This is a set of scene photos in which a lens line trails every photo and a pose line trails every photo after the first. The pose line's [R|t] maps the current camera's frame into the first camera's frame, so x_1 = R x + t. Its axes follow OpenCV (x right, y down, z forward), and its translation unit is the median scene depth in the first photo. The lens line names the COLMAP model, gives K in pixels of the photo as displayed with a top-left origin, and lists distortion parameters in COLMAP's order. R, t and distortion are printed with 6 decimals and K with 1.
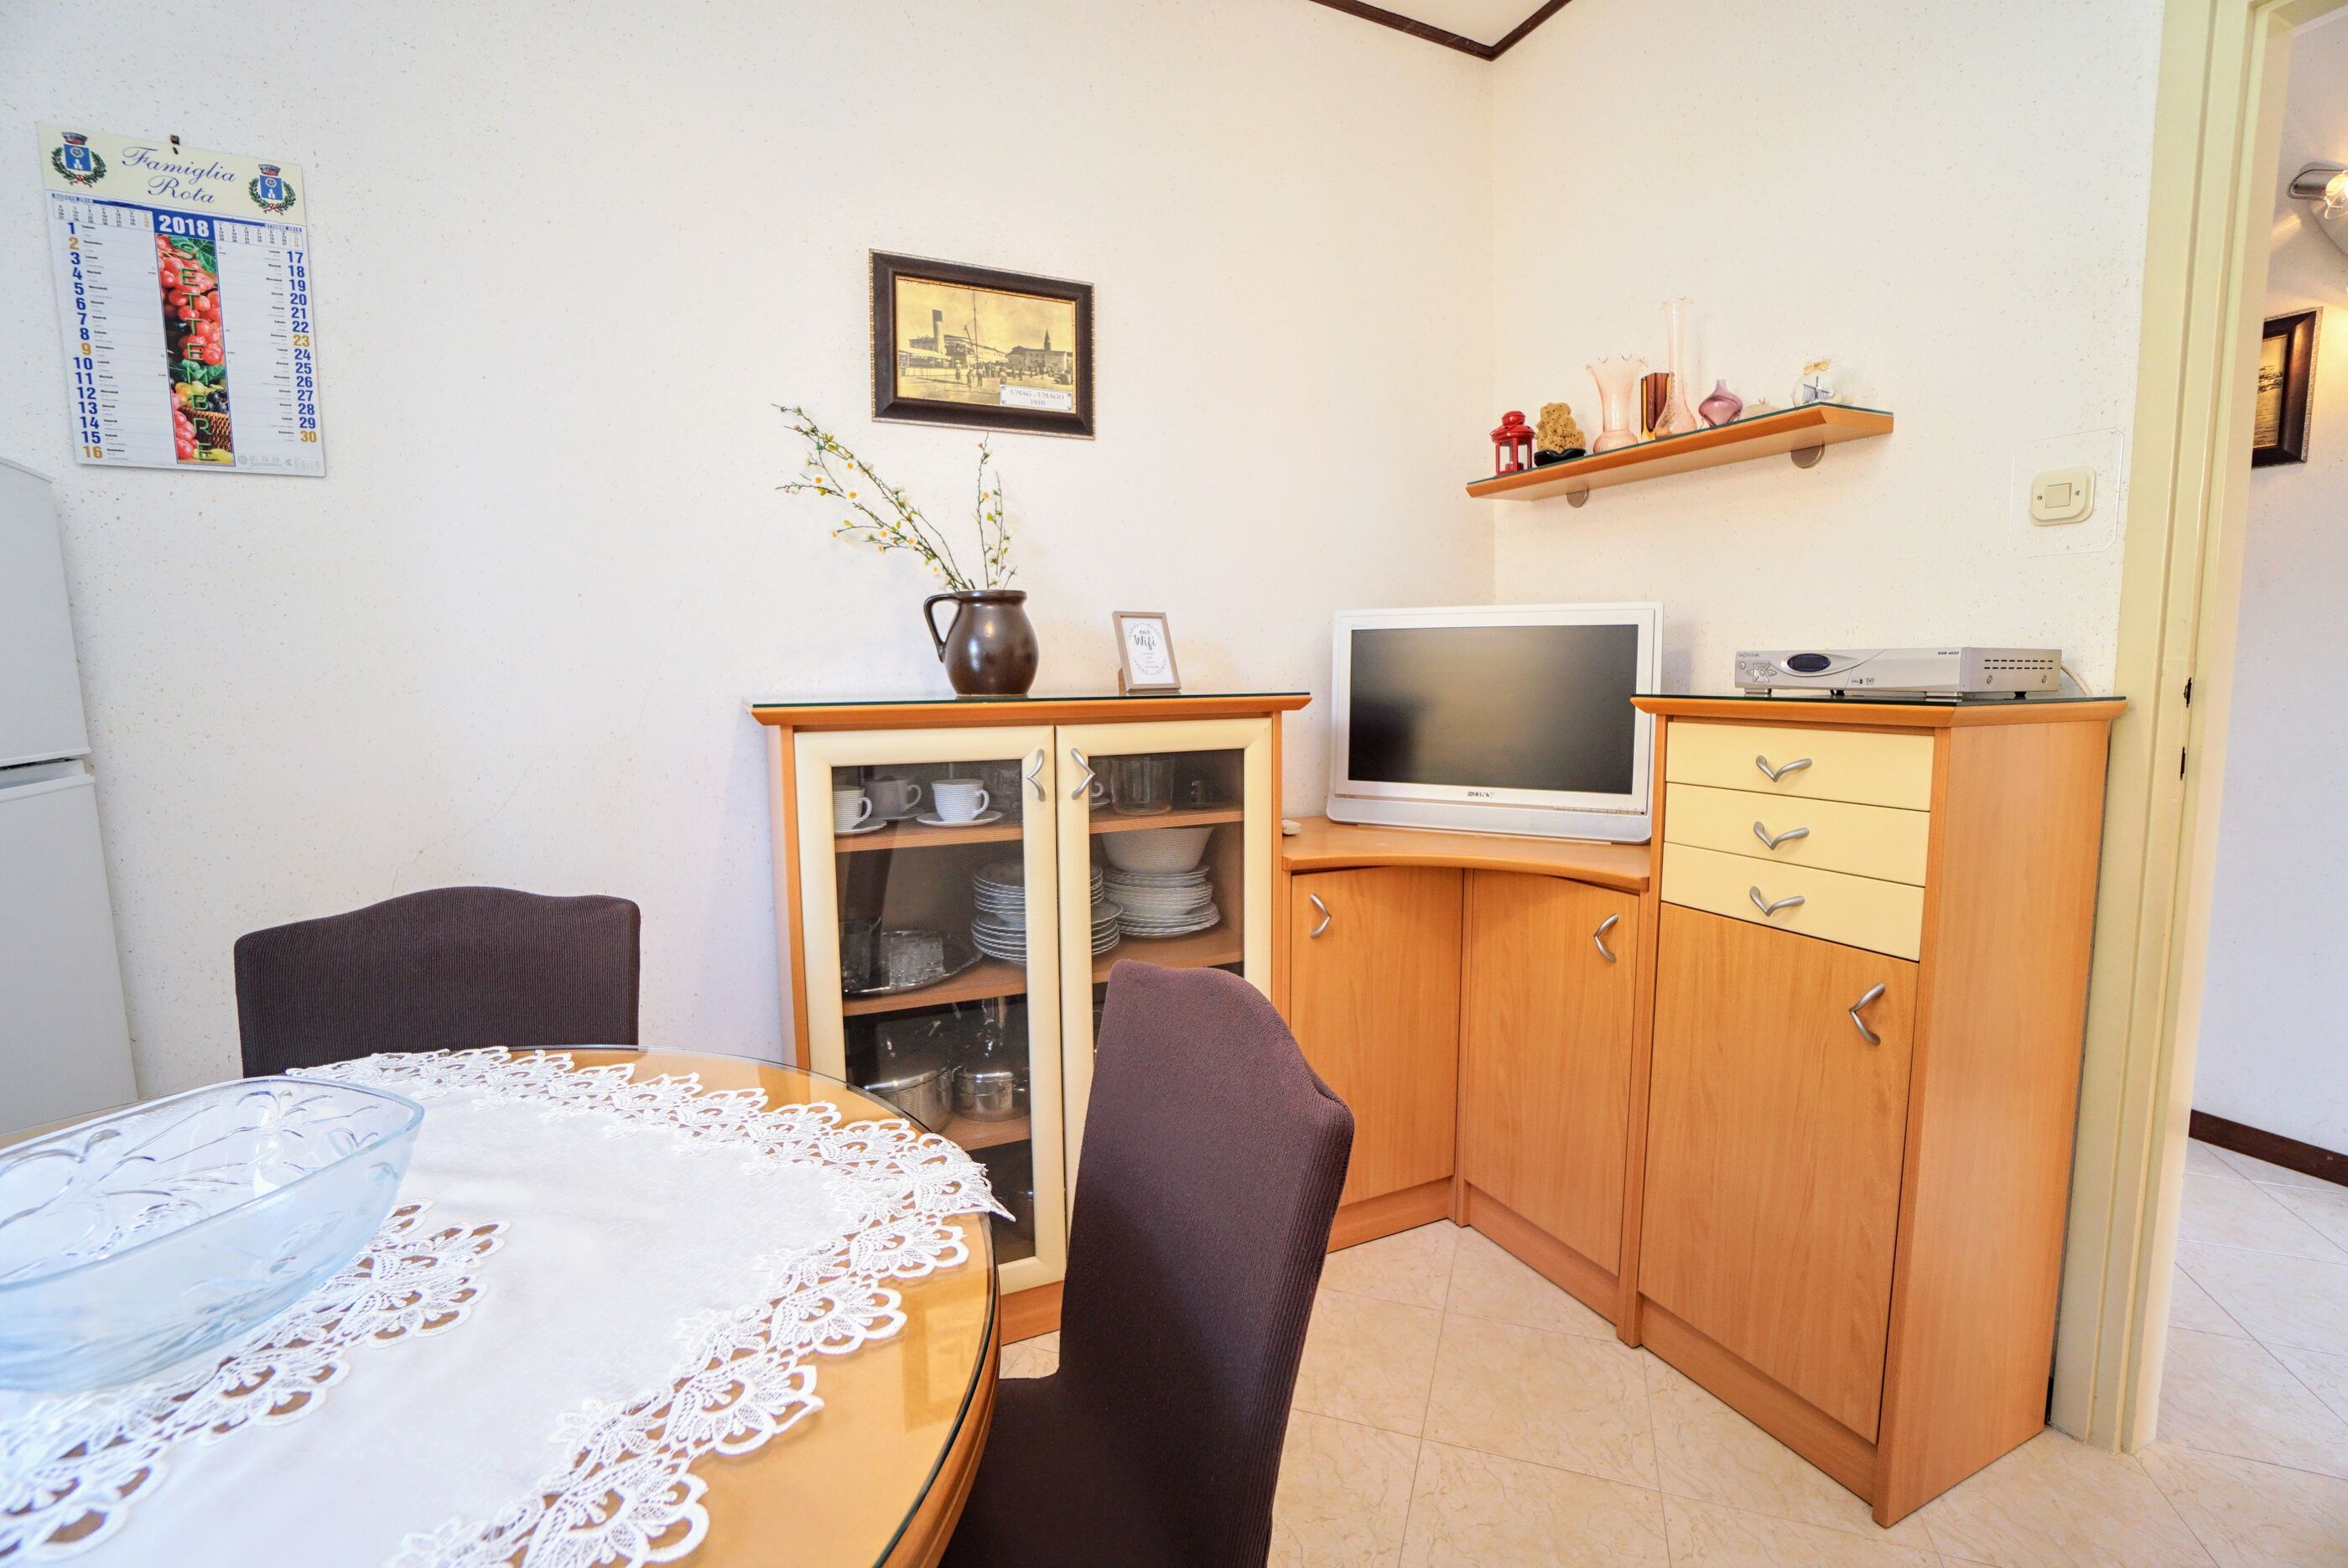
lens RADIAL K [[1035.0, 0, 1185.7], [0, 1035.0, 768.6], [0, 0, 1]] dist [-0.060980, 0.021425]
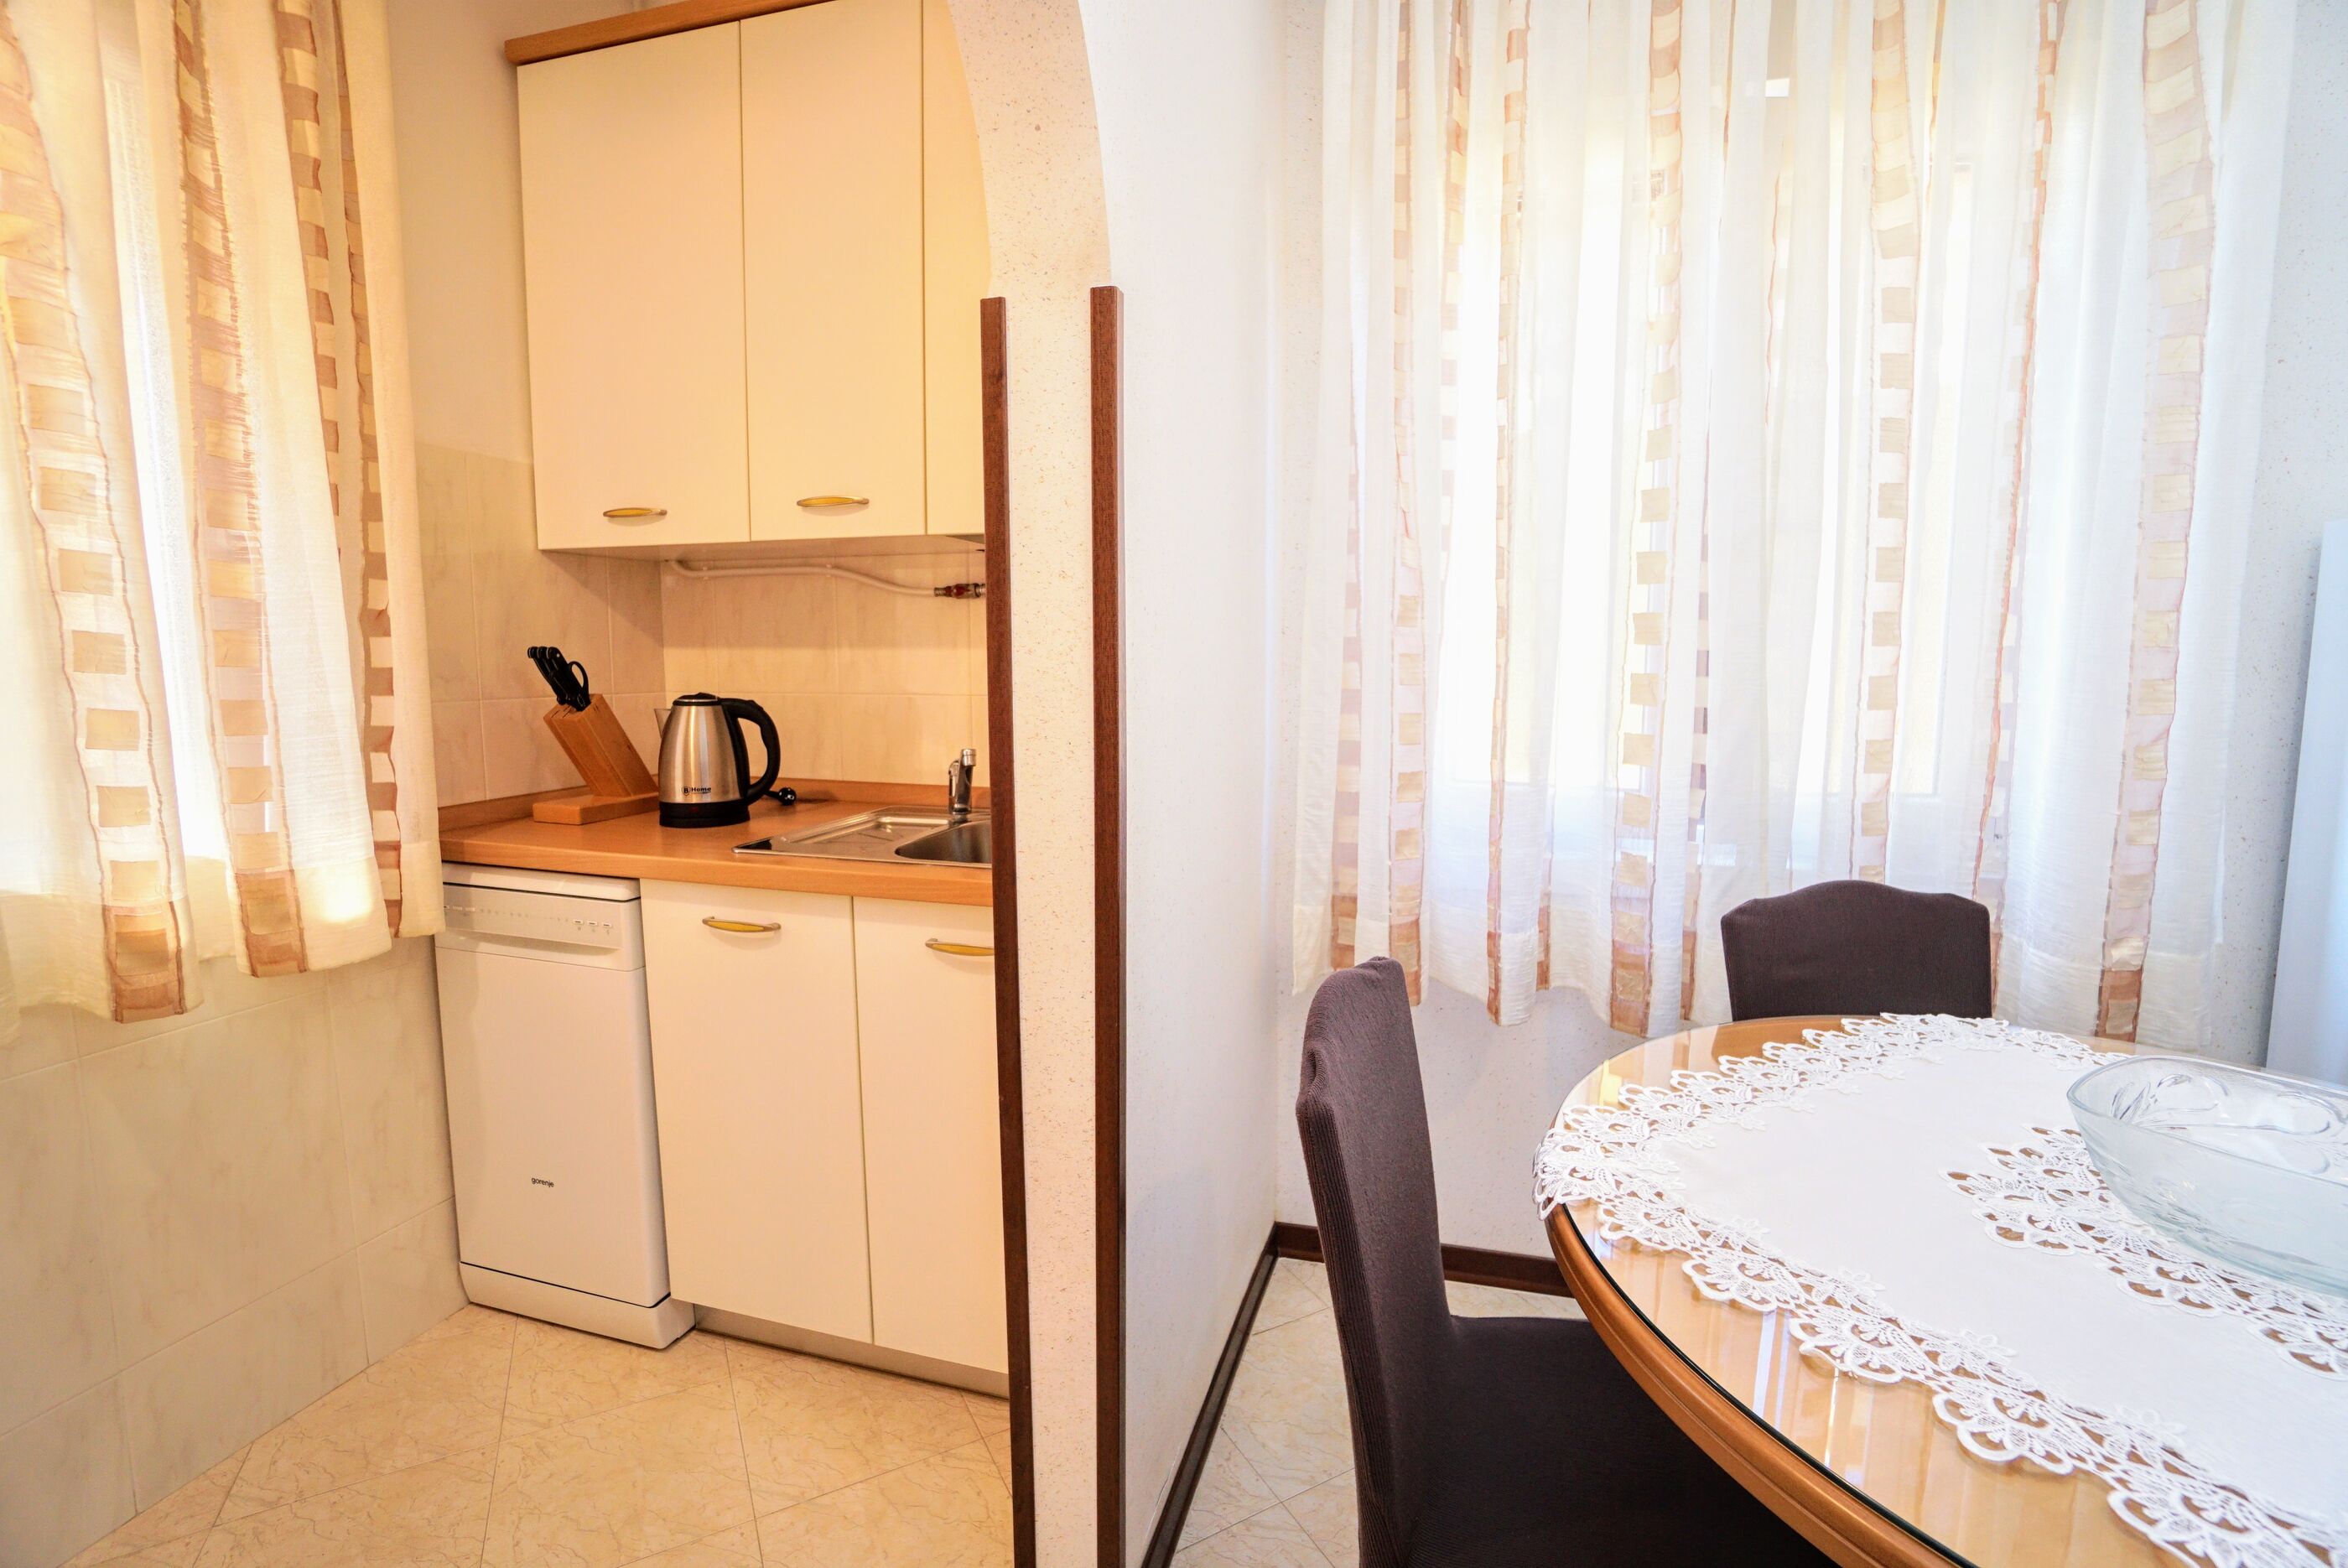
lens RADIAL K [[1035.0, 0, 1183.0], [0, 1035.0, 777.5], [0, 0, 1]] dist [-0.060980, 0.021425]
pose [[-0.660198, 0.094241, -0.745156, 0.290847], [-0.066724, 0.980816, 0.183162, -0.061515], [0.748122, 0.170643, -0.641245, 0.261967]]
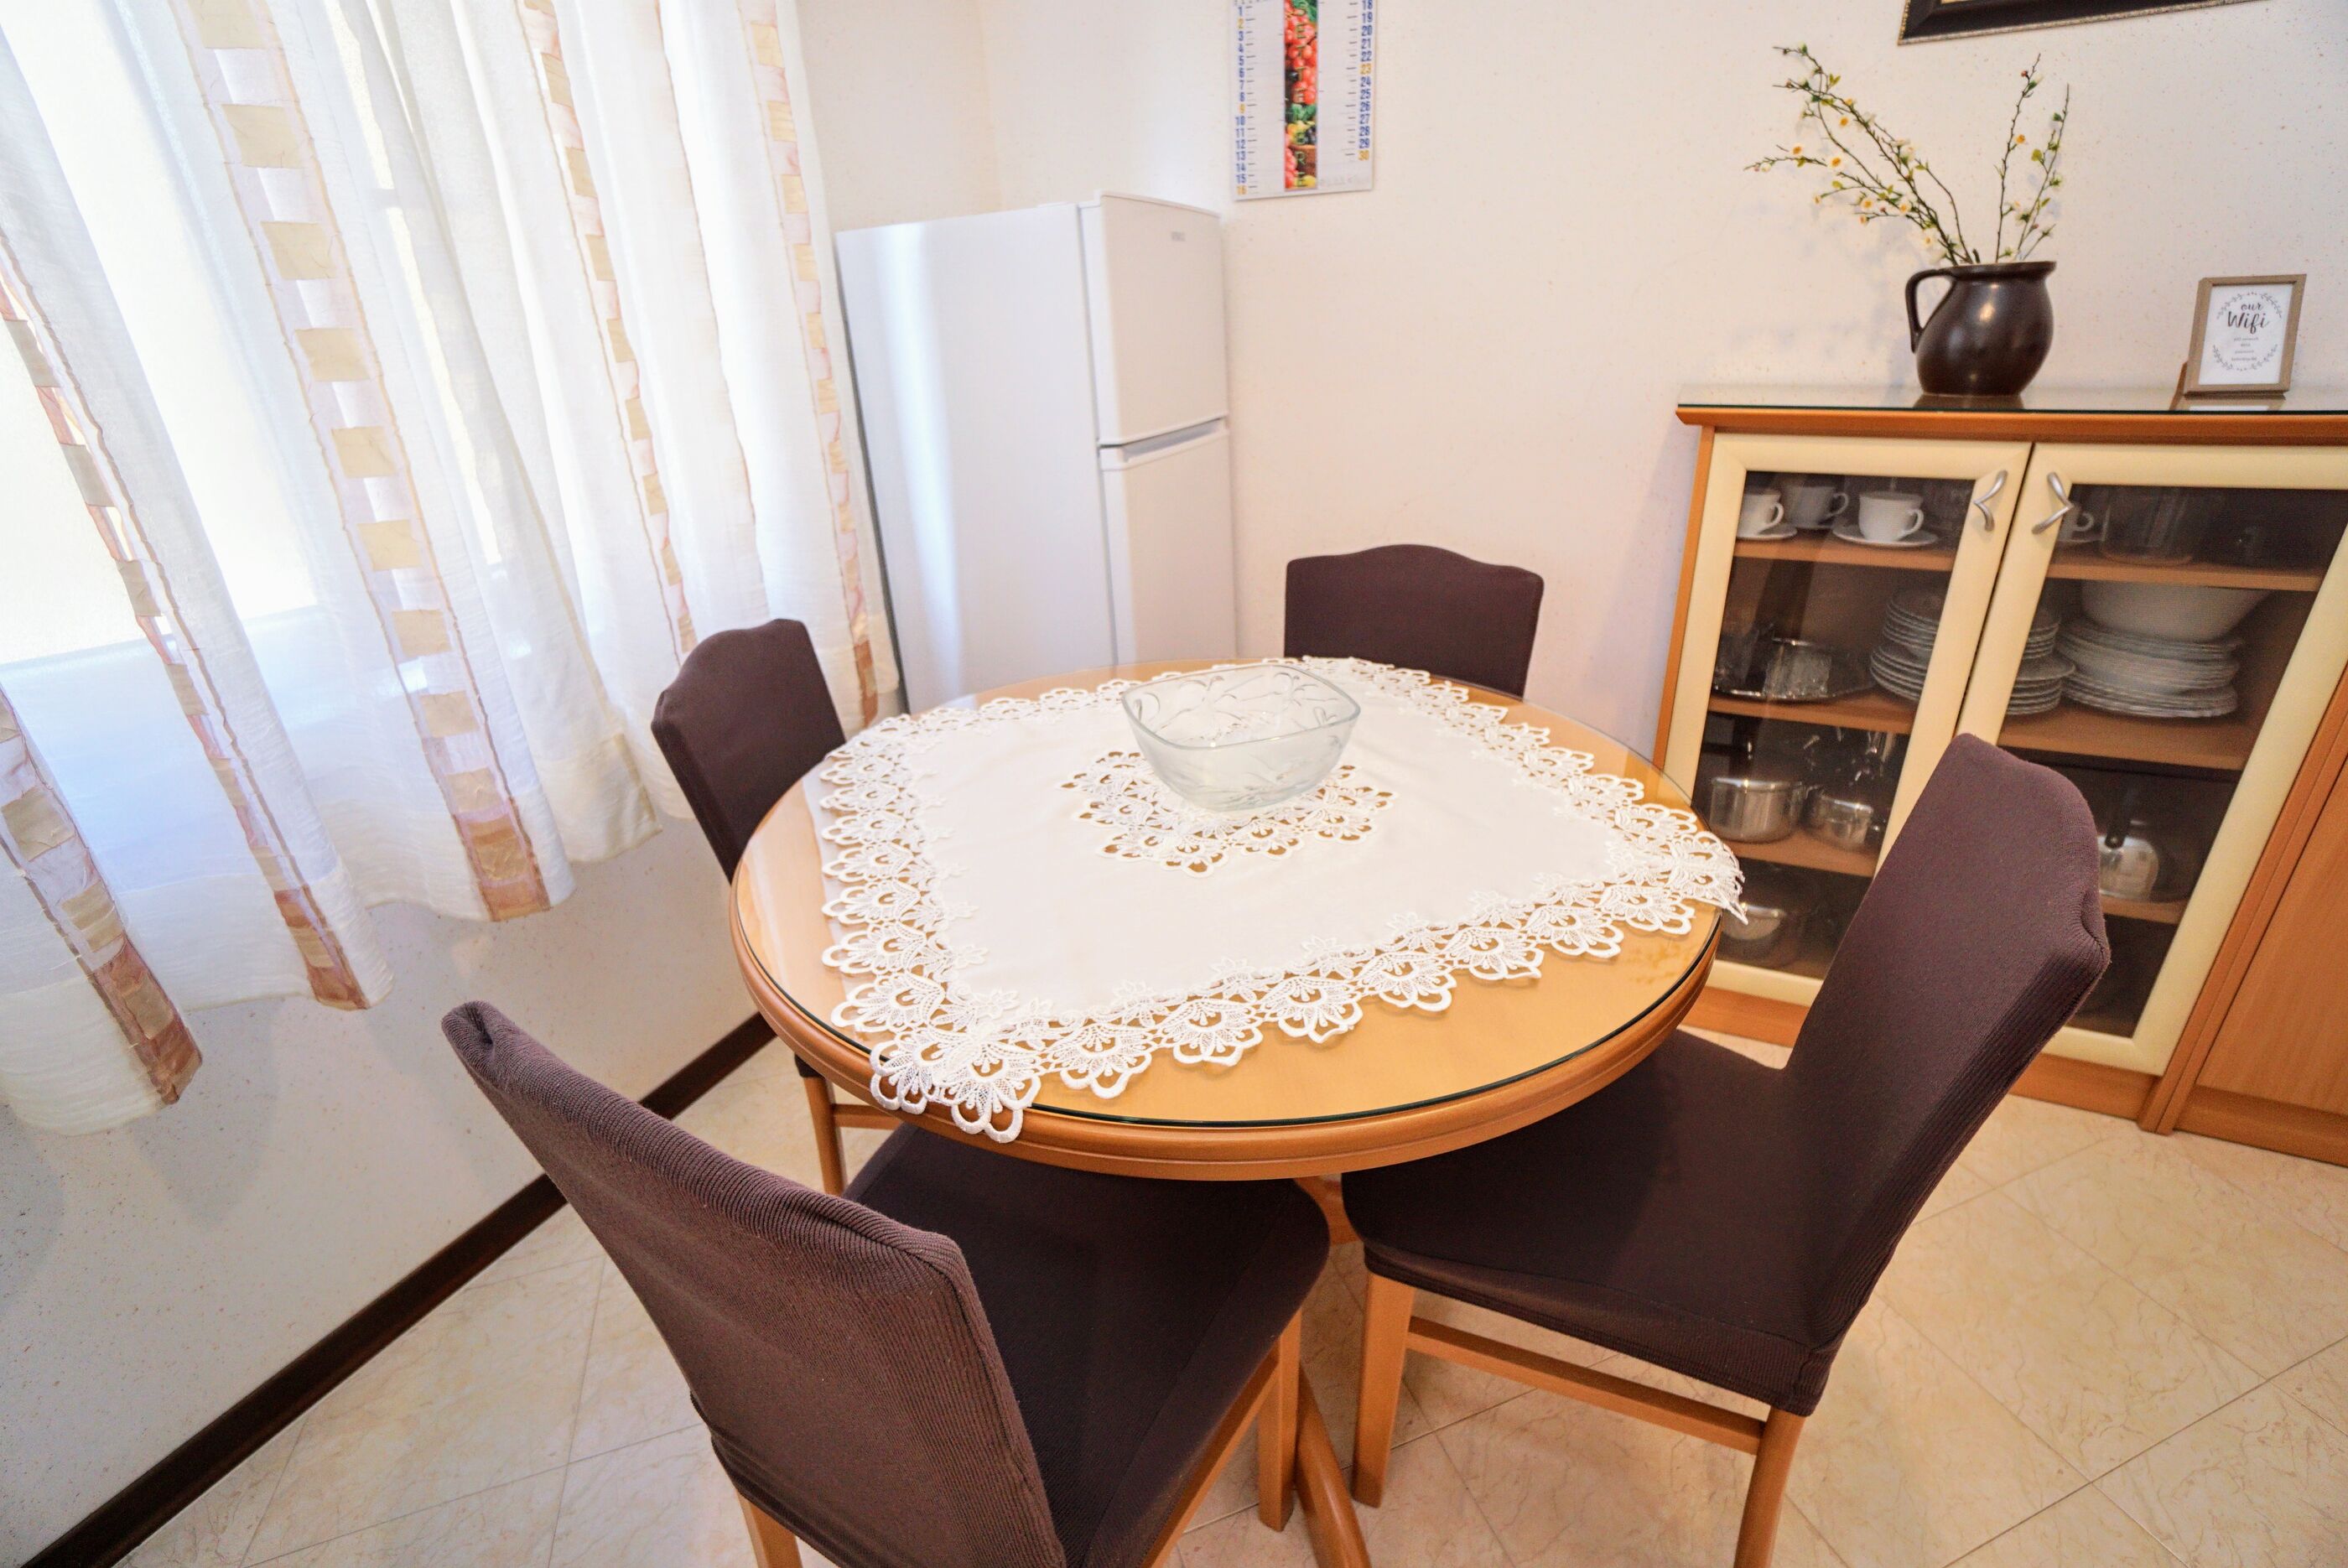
lens RADIAL K [[1035.0, 0, 1185.3], [0, 1035.0, 769.3], [0, 0, 1]] dist [-0.060980, 0.021425]
pose [[0.638935, 0.295705, -0.710156, 0.095583], [-0.044703, 0.935878, 0.349476, -0.049855], [0.767961, -0.191546, 0.611184, -0.084320]]
